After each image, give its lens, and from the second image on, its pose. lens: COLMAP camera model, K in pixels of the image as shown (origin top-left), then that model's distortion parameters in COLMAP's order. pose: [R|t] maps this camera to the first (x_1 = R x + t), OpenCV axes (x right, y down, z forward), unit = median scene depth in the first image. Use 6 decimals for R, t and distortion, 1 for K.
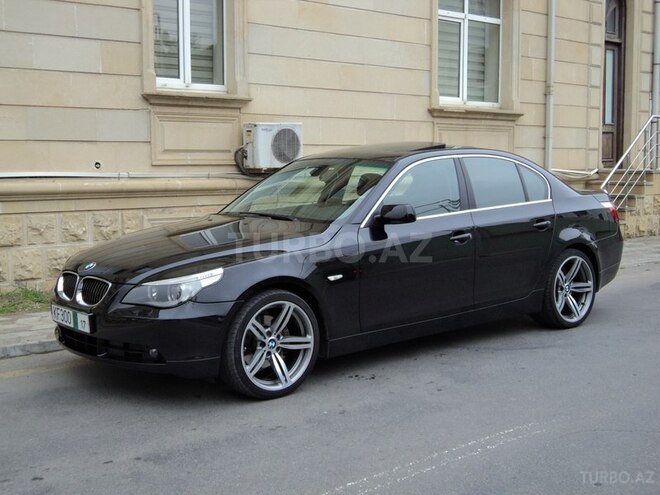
lens RADIAL K [[886.4, 0, 330.0], [0, 886.4, 247.5], [0, 0, 1]] dist [-0.002956, 0.022173]
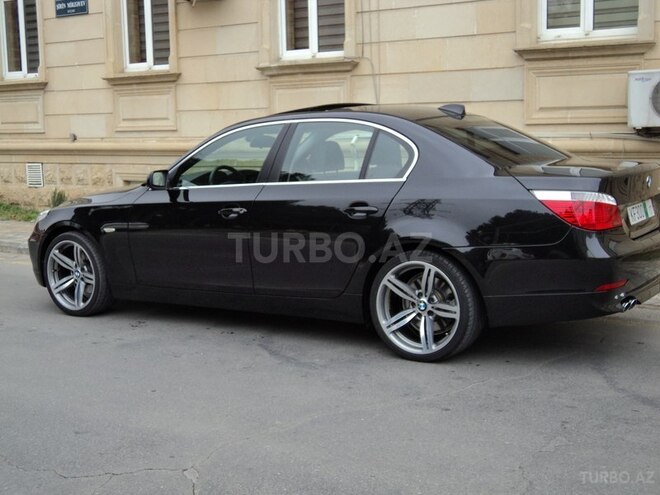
lens RADIAL K [[886.4, 0, 330.0], [0, 886.4, 247.5], [0, 0, 1]] dist [-0.002956, 0.022173]
pose [[0.277103, 0.132788, -0.951620, 0.708560], [-0.075510, 0.990351, 0.116205, -0.059501], [0.957869, 0.039656, 0.284456, 0.559851]]
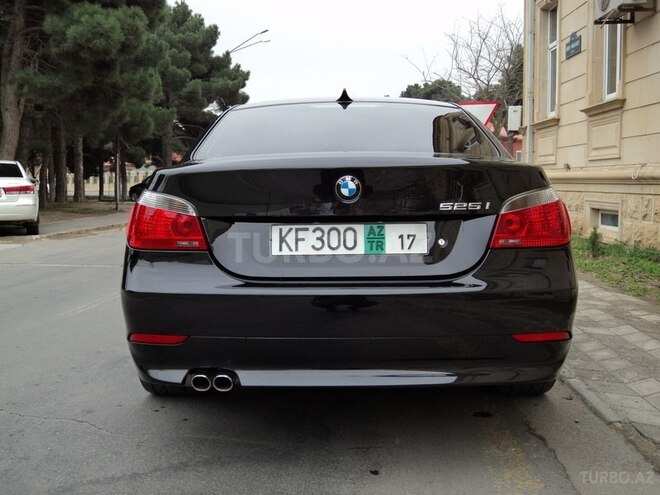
lens RADIAL K [[705.4, 0, 330.0], [0, 705.4, 247.5], [0, 0, 1]] dist [-0.021270, -0.019236]
pose [[-0.659394, 0.076821, -0.747862, 0.421392], [-0.065058, 0.985203, 0.158563, -0.067626], [0.748977, 0.153210, -0.644639, 1.064596]]
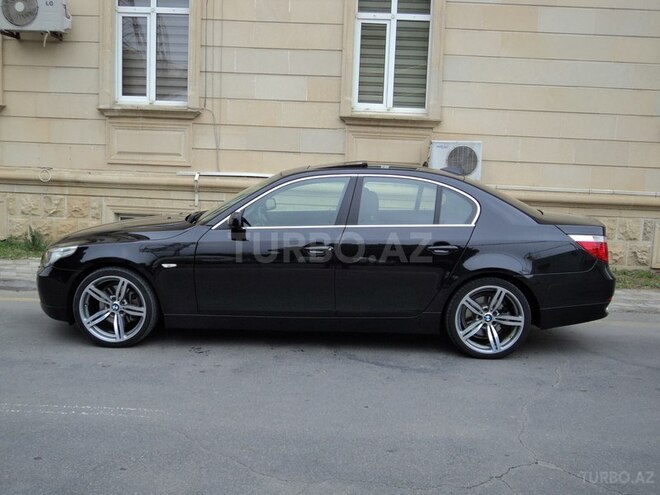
lens RADIAL K [[705.4, 0, 330.0], [0, 705.4, 247.5], [0, 0, 1]] dist [-0.021270, -0.019236]
pose [[0.745082, 0.118163, -0.656422, 0.490900], [-0.106931, 0.992614, 0.057307, -0.043270], [0.658345, 0.027493, 0.752214, 0.234843]]
